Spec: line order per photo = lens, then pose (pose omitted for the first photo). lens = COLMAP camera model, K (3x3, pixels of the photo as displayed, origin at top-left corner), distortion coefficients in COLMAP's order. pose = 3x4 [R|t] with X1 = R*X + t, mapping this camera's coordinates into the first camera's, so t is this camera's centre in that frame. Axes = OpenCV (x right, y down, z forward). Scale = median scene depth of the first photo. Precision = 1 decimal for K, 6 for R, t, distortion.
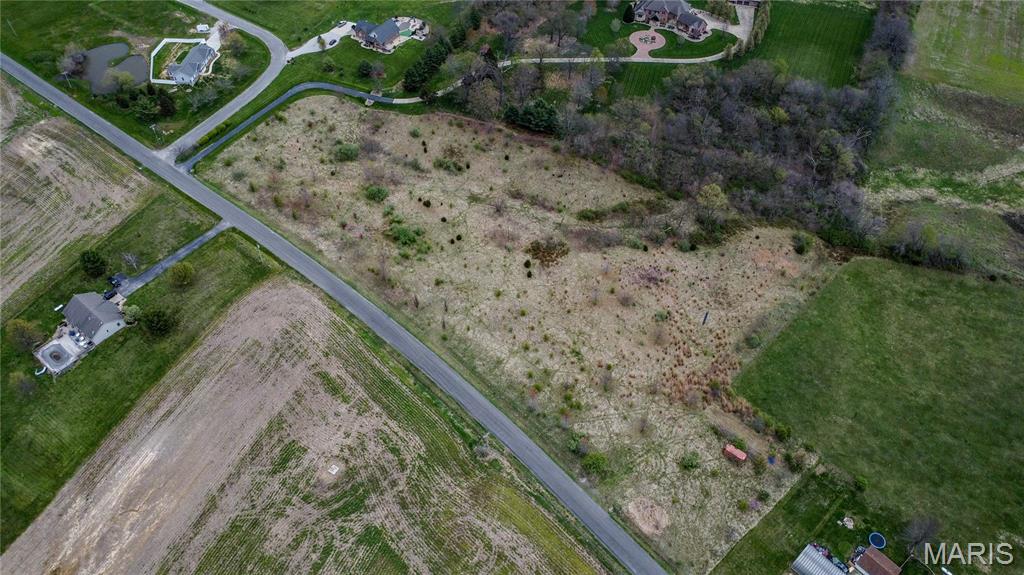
lens RADIAL K [[842.3, 0, 512.0], [0, 842.3, 287.5], [0, 0, 1]] dist [-0.012776, -0.007032]
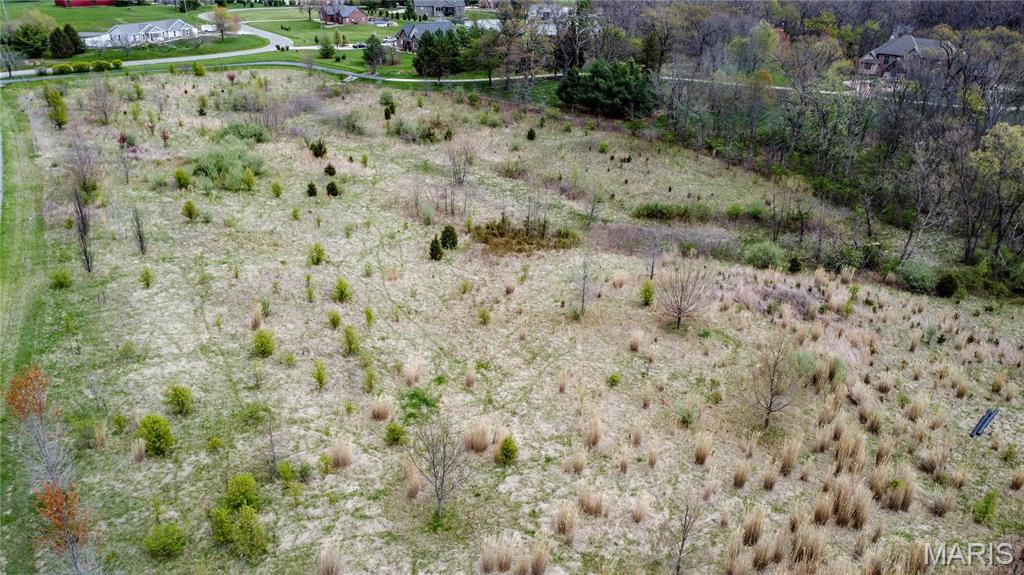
lens RADIAL K [[842.3, 0, 512.0], [0, 842.3, 287.5], [0, 0, 1]] dist [-0.012776, -0.007032]
pose [[0.943905, 0.145967, -0.296205, 0.150450], [-0.258210, 0.885403, -0.386509, 0.120691], [0.205843, 0.441311, 0.873426, 0.668875]]
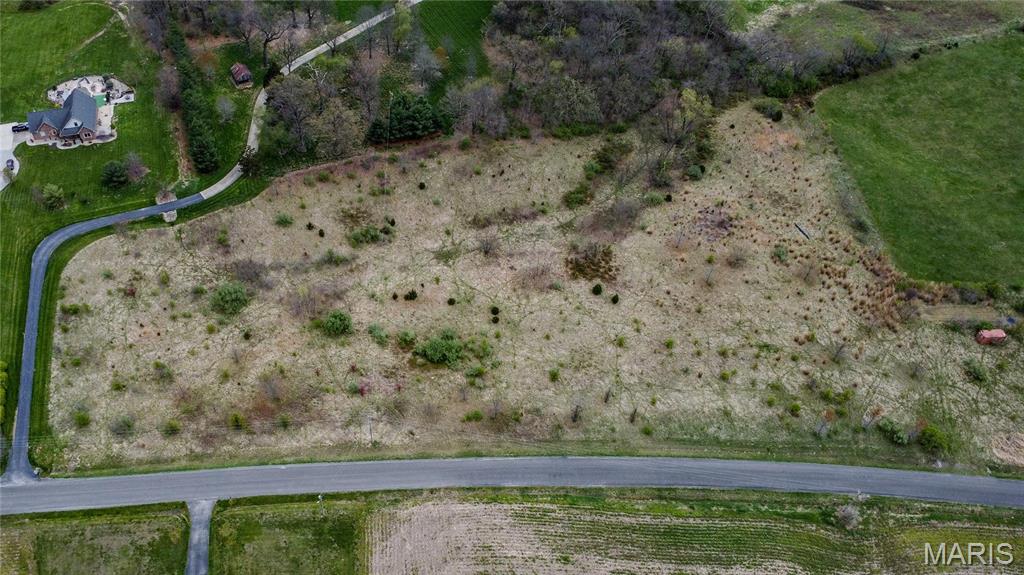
lens RADIAL K [[939.1, 0, 459.5], [0, 939.1, 287.7], [0, 0, 1]] dist [-0.017739, -0.025108]
pose [[0.705532, -0.511468, 0.490535, -0.446302], [0.490190, 0.852097, 0.183423, -0.228142], [-0.511799, 0.111044, 0.851899, 0.354396]]
